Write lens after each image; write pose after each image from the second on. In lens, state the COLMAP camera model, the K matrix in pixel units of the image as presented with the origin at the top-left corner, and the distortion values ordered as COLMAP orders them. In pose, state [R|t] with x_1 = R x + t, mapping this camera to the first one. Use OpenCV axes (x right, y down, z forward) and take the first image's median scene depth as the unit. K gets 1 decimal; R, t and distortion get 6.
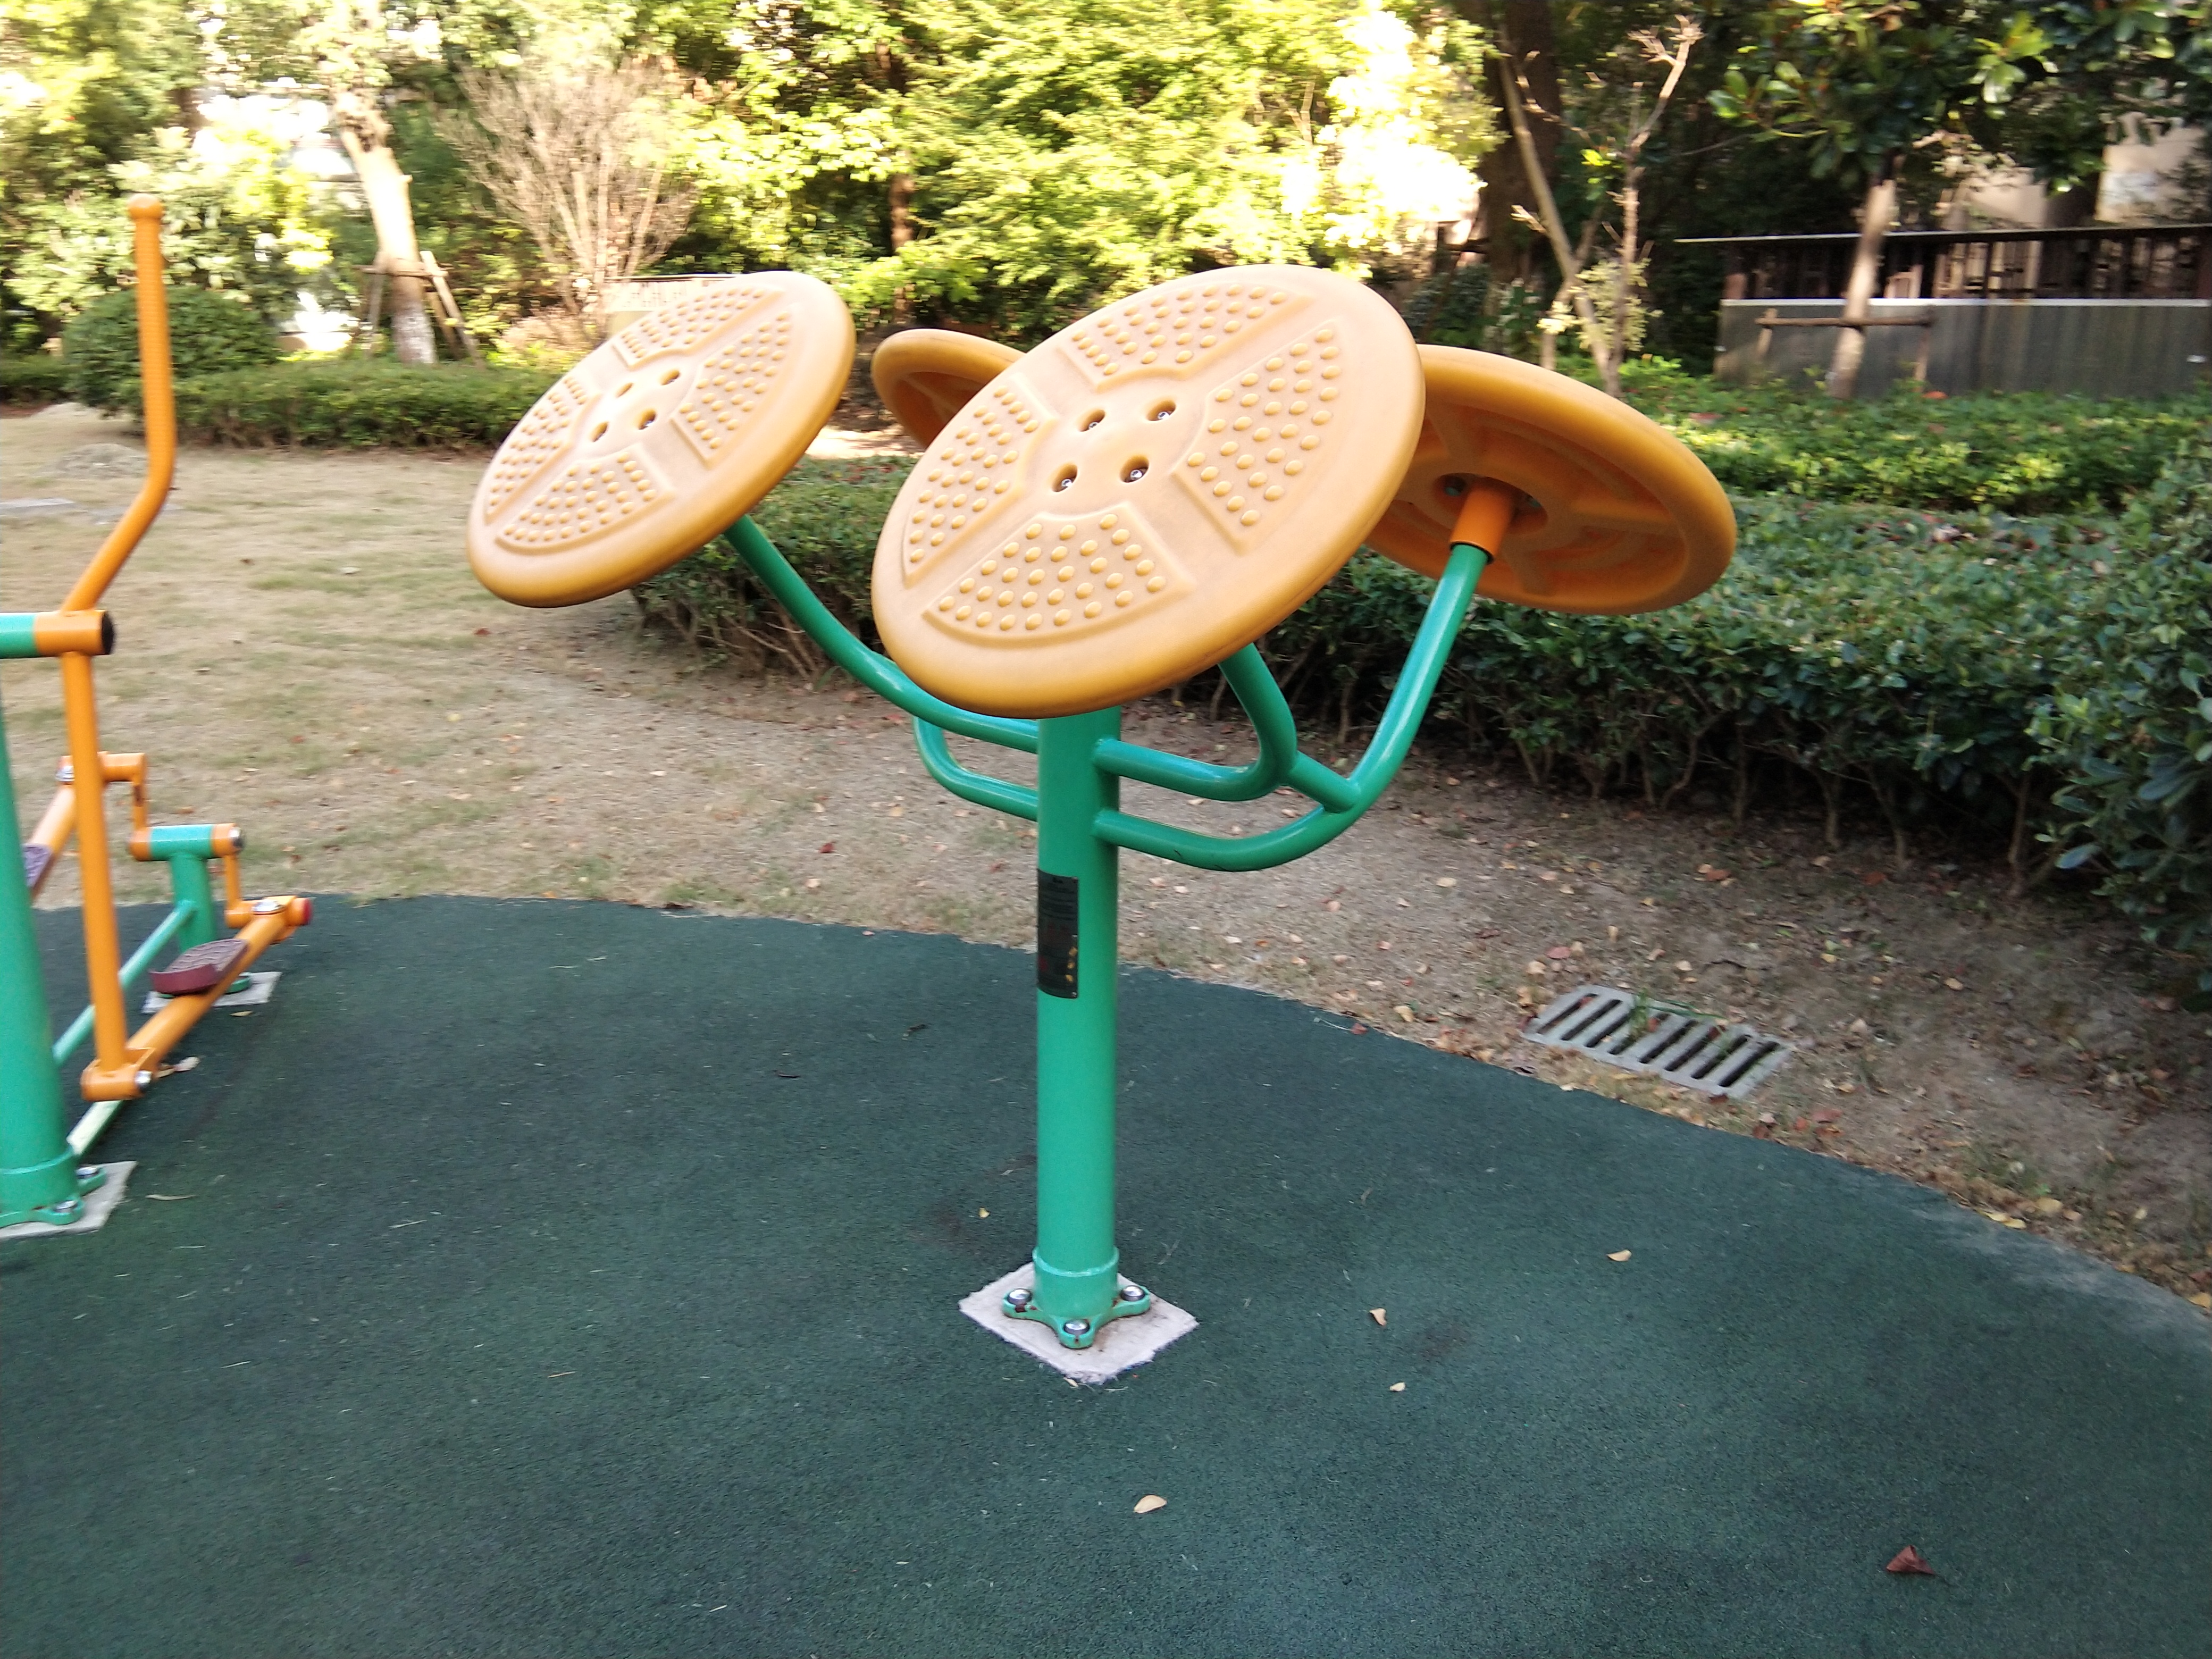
lens RADIAL K [[1775.9, 0, 1096.7], [0, 1775.9, 826.8], [0, 0, 1]] dist [0.089153, -0.122947]
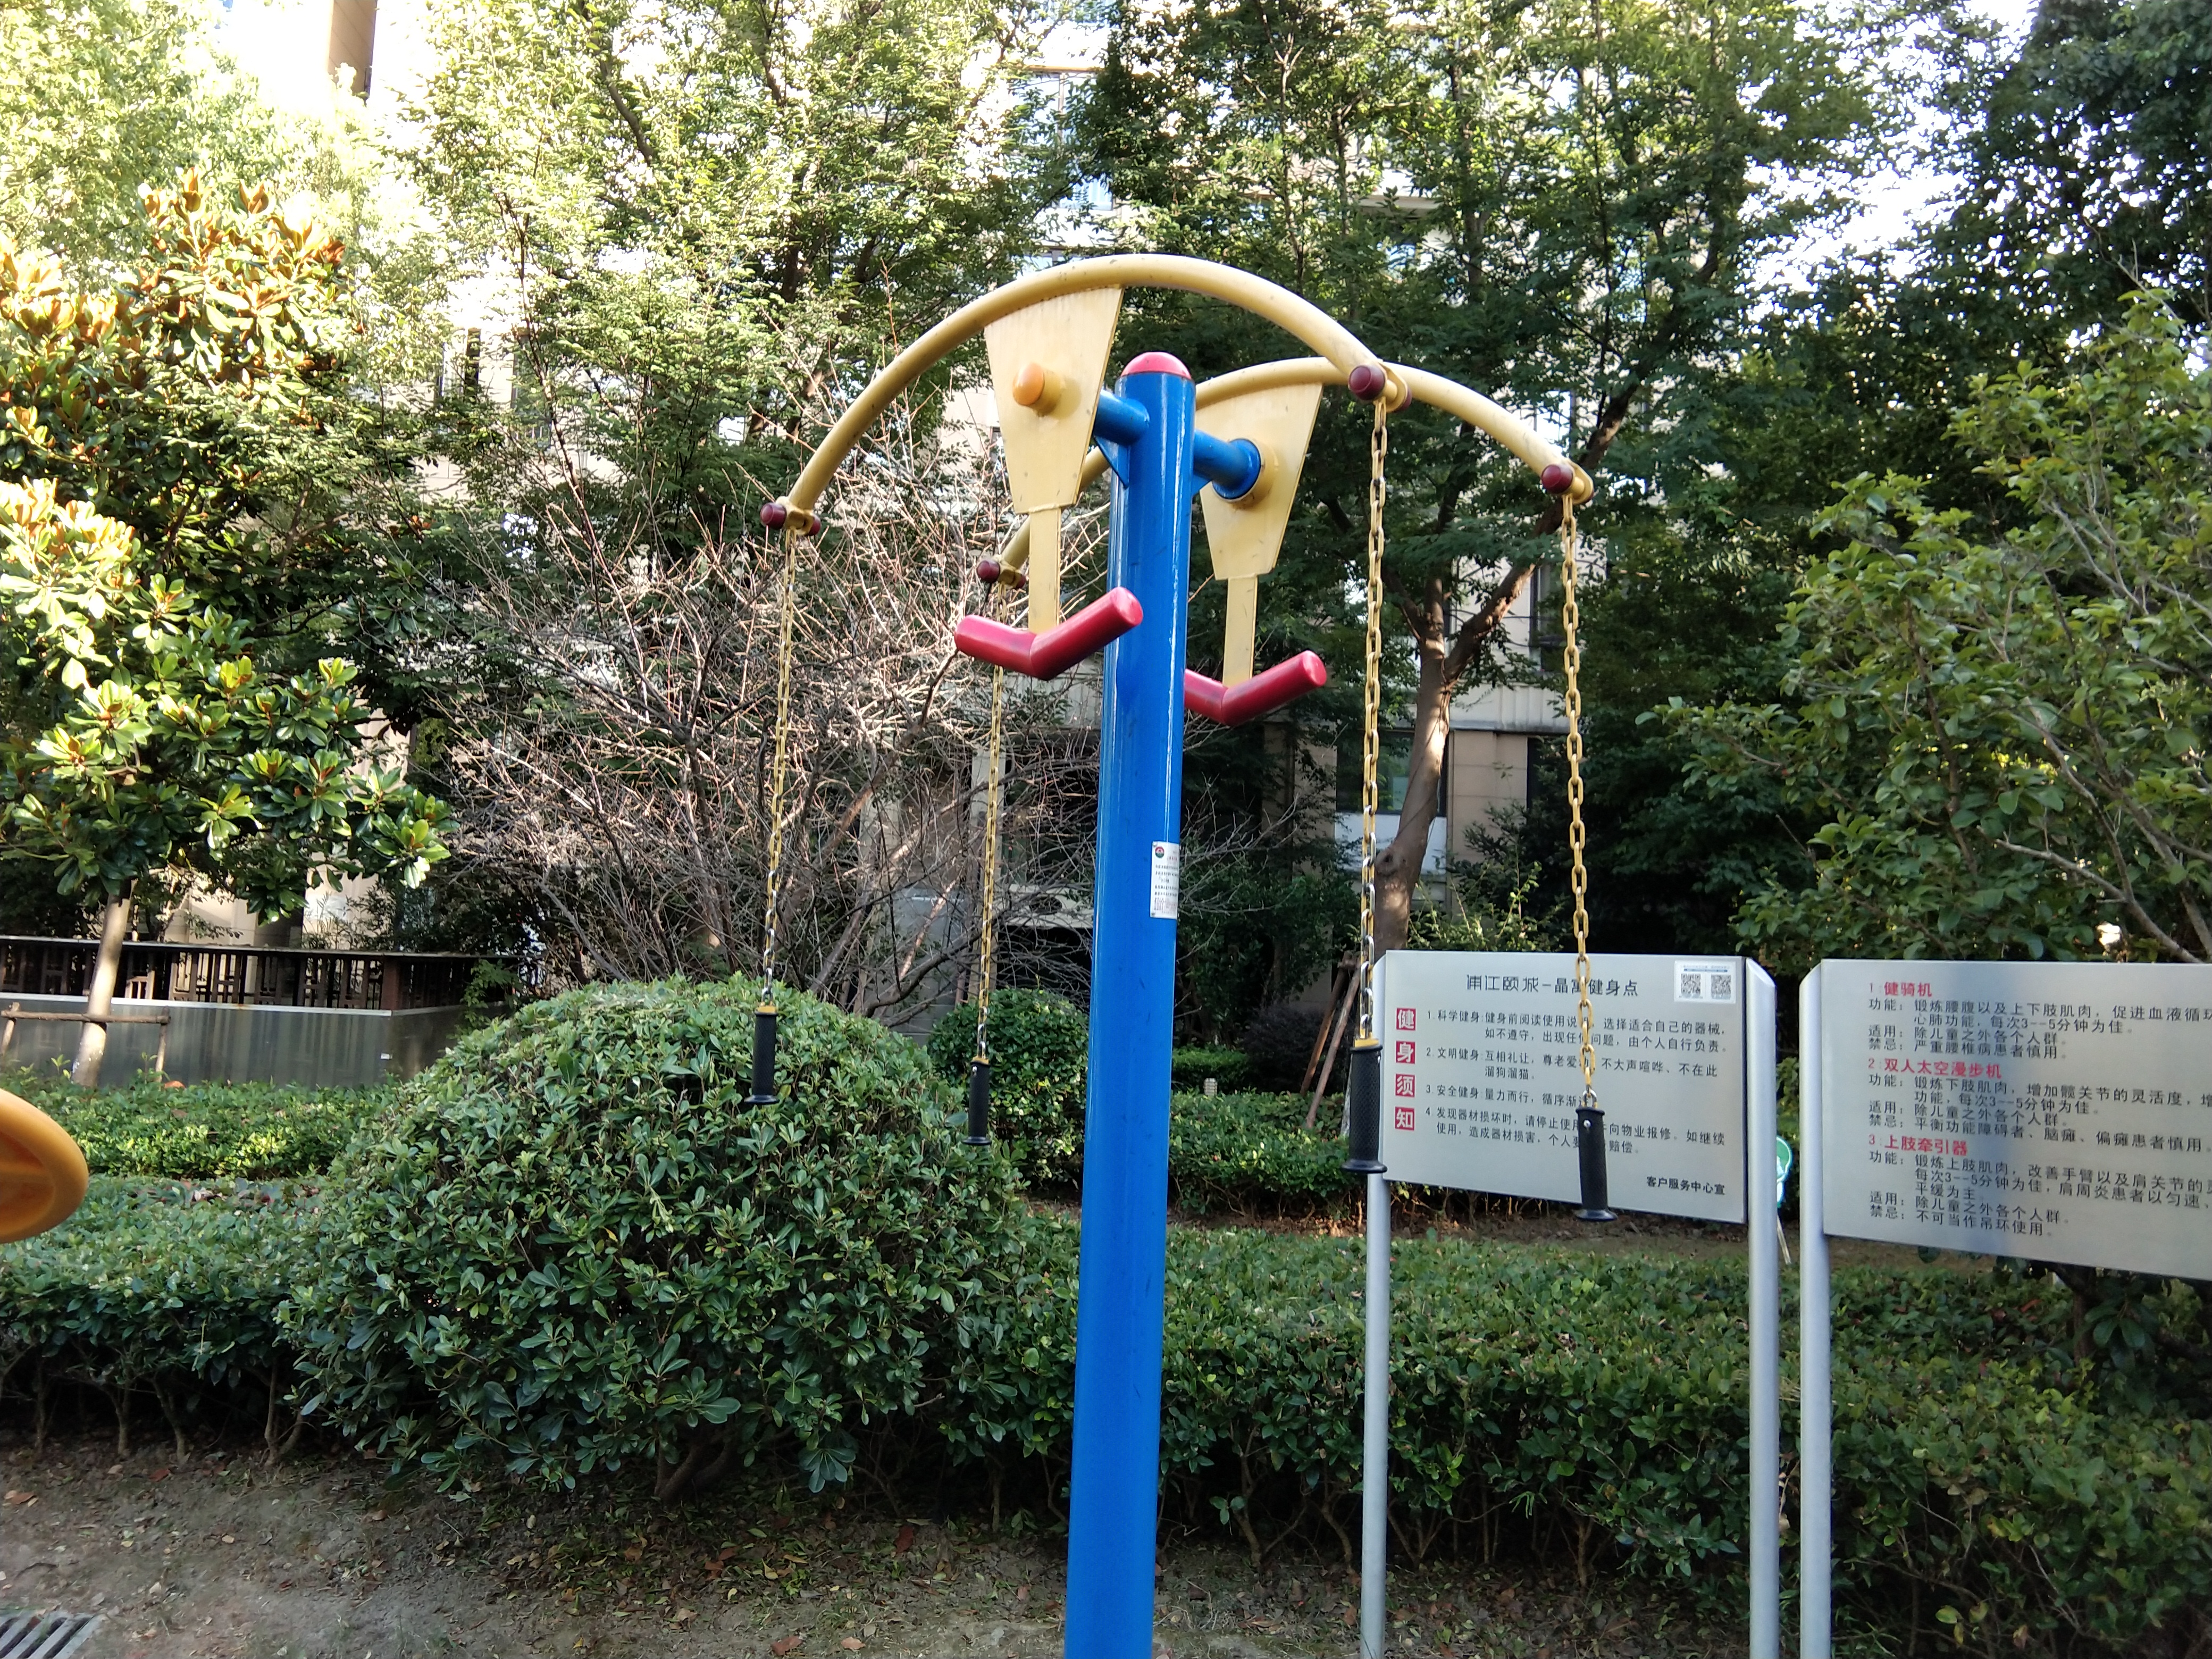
lens RADIAL K [[1775.9, 0, 1023.2], [0, 1775.9, 845.8], [0, 0, 1]] dist [0.089153, -0.122947]
pose [[0.645987, 0.107114, 0.755796, -0.140502], [0.169586, 0.945225, -0.278908, 0.057065], [-0.744273, 0.308343, 0.592438, -0.258000]]
